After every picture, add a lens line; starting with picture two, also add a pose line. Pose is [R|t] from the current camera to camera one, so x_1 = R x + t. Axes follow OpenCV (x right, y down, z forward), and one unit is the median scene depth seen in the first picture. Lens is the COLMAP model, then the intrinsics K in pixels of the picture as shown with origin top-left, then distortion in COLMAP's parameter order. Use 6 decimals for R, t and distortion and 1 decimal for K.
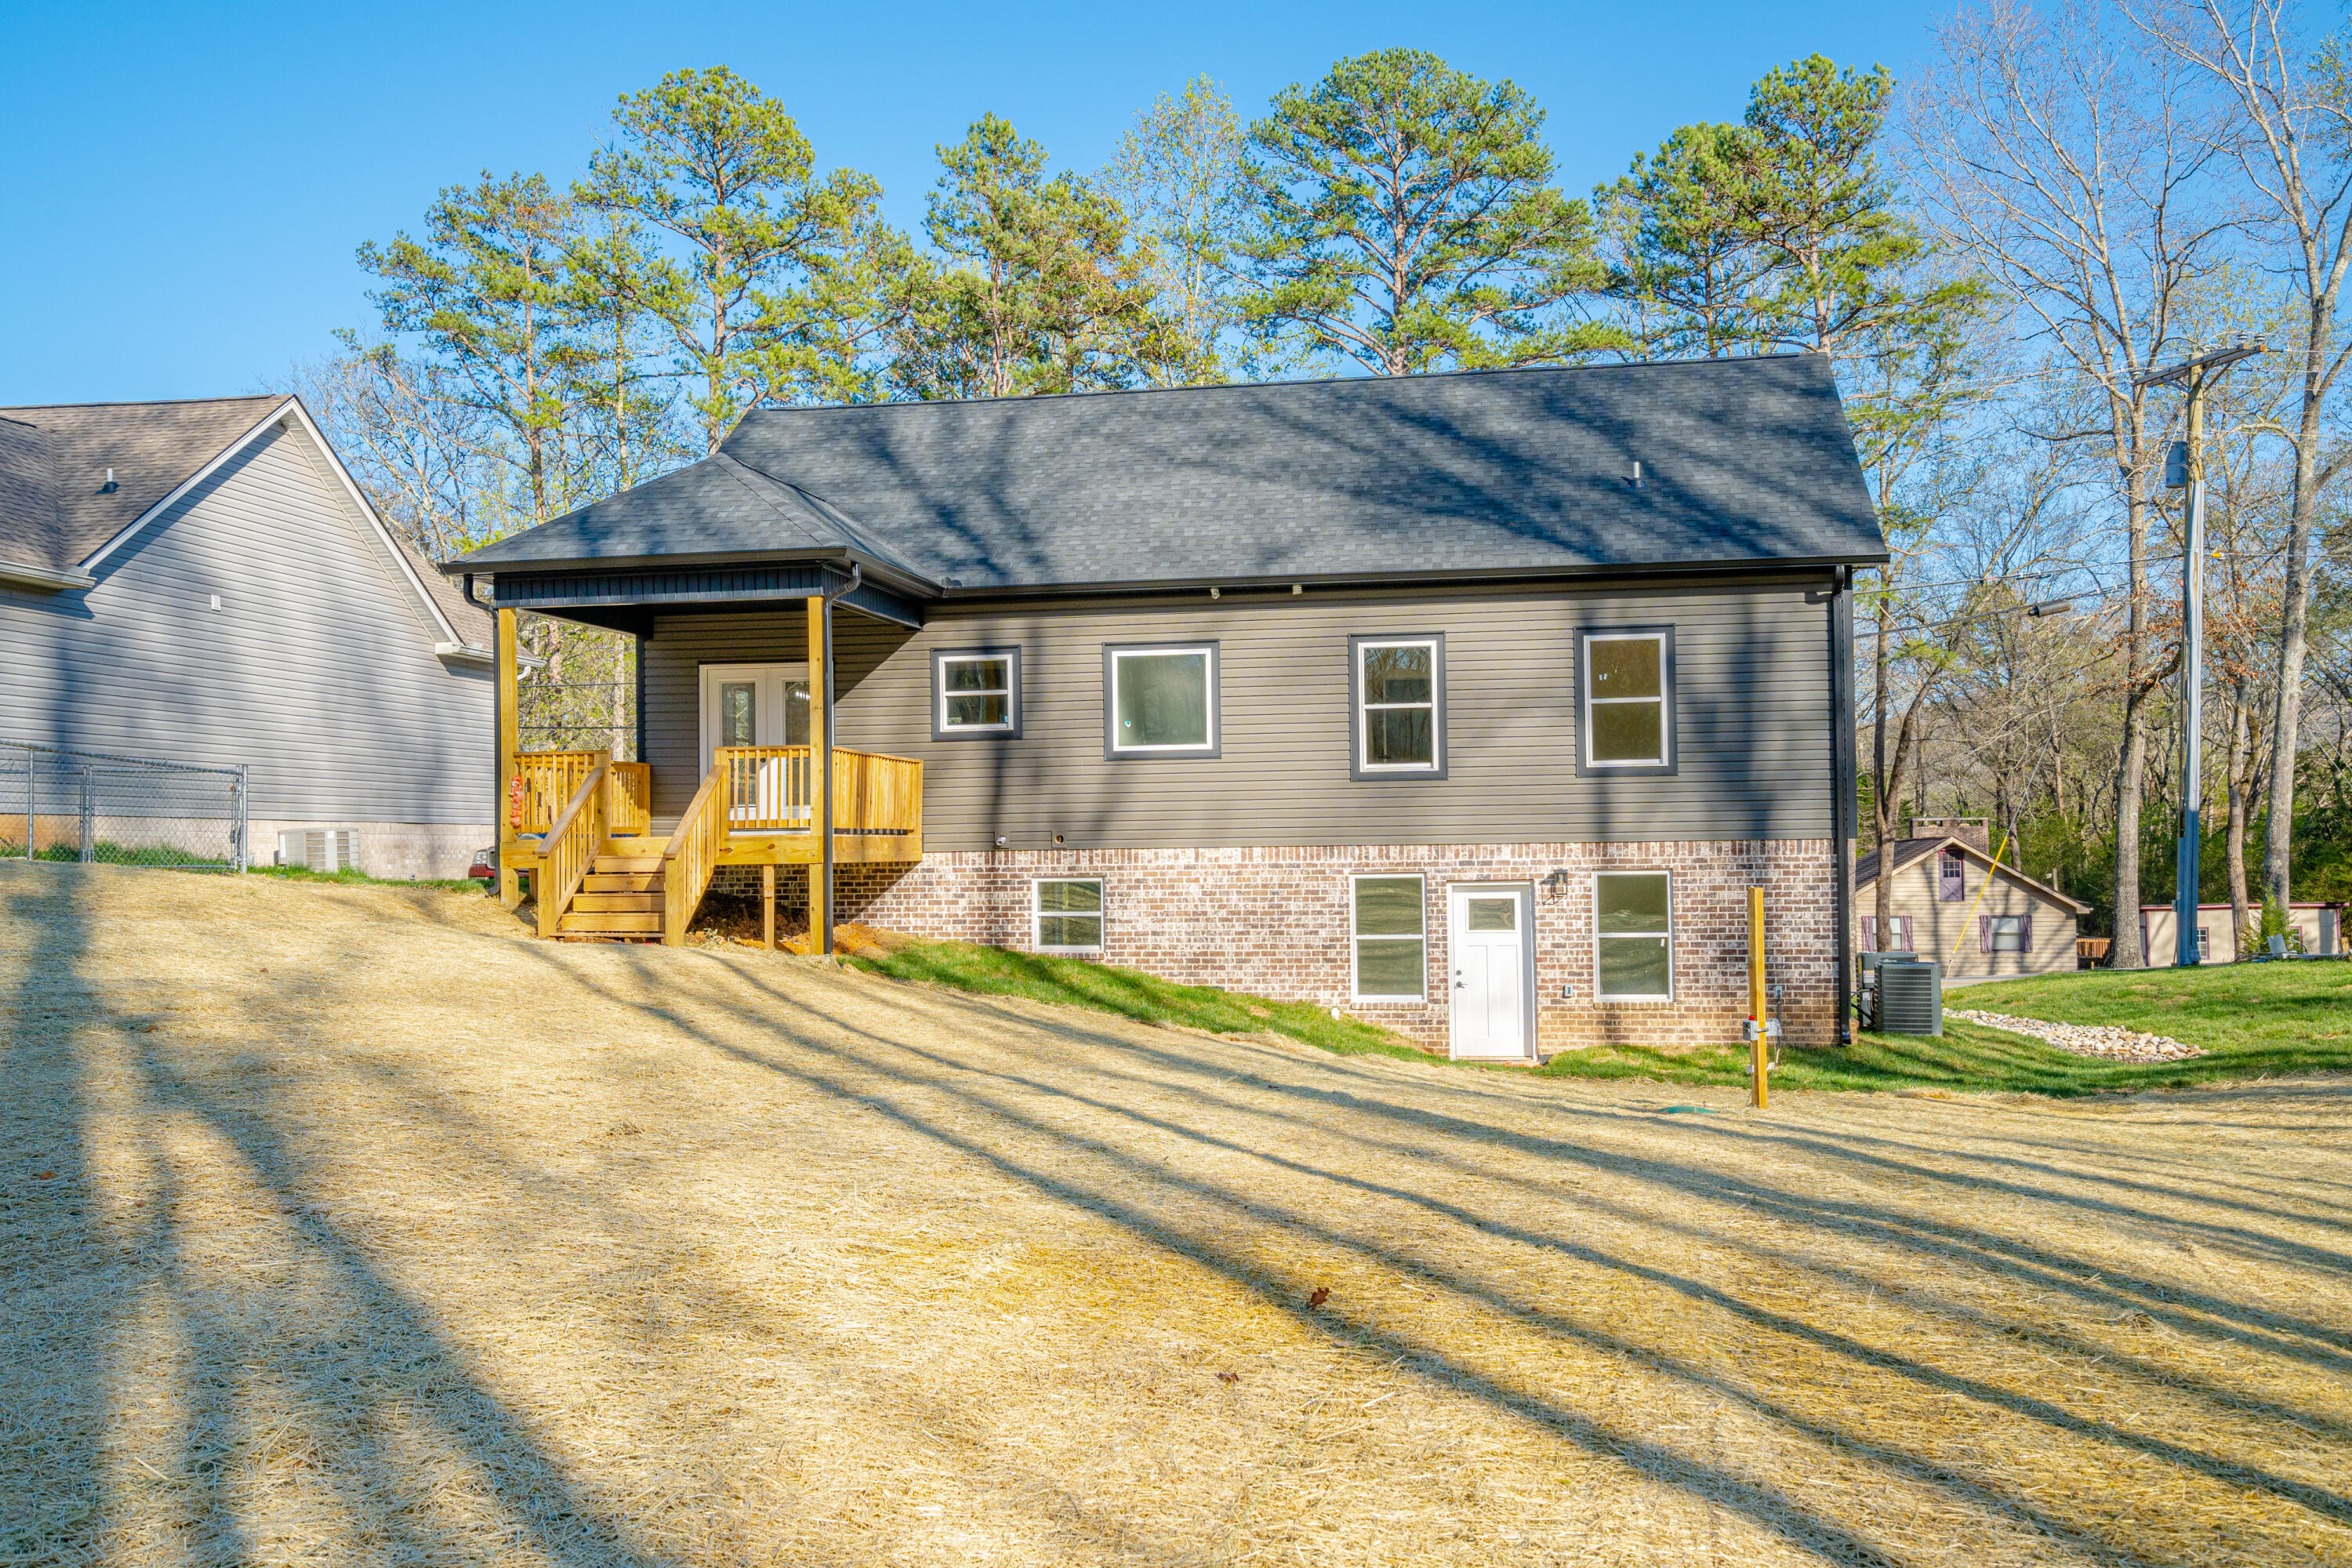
lens RADIAL K [[2126.9, 0, 1176.8], [0, 2126.9, 760.3], [0, 0, 1]] dist [0.027500, 0.000000]
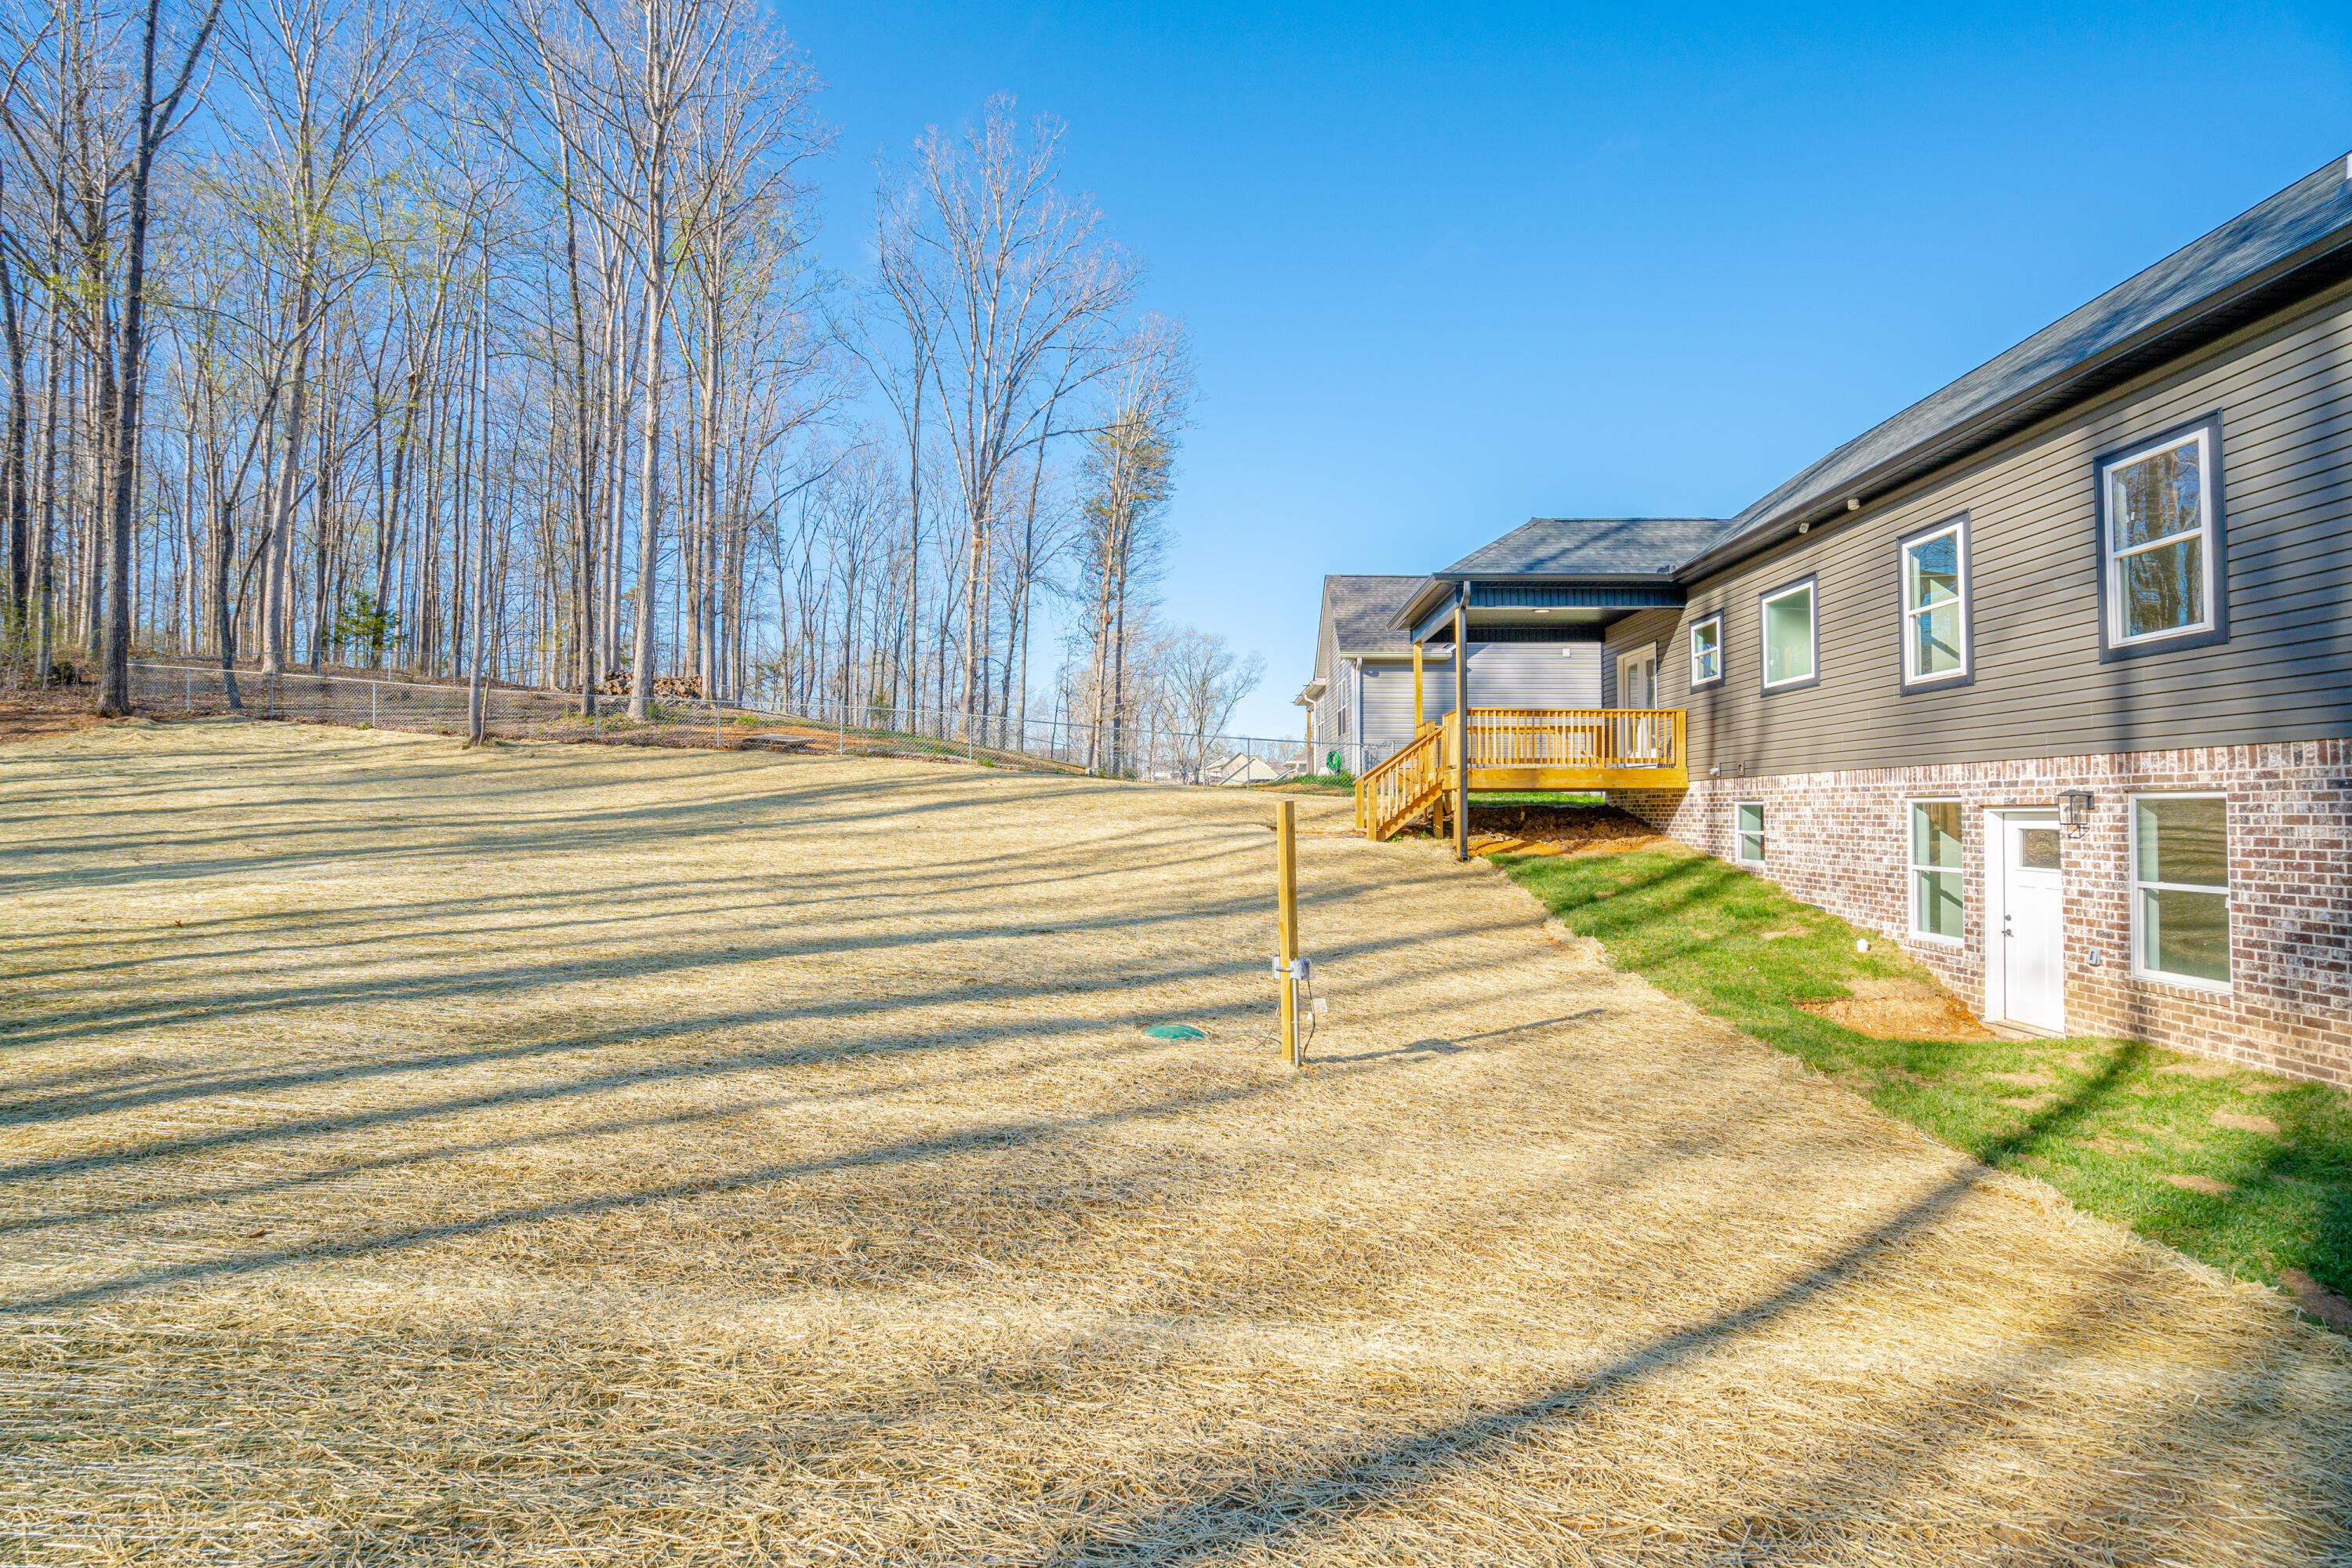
lens RADIAL K [[1070.4, 0, 1179.1], [0, 1070.4, 777.1], [0, 0, 1]] dist [-0.062212, 0.022218]
pose [[0.149898, -0.016054, -0.988571, 0.479629], [0.032862, 0.999397, -0.011247, 0.039432], [0.988155, -0.030800, 0.150336, 0.623767]]
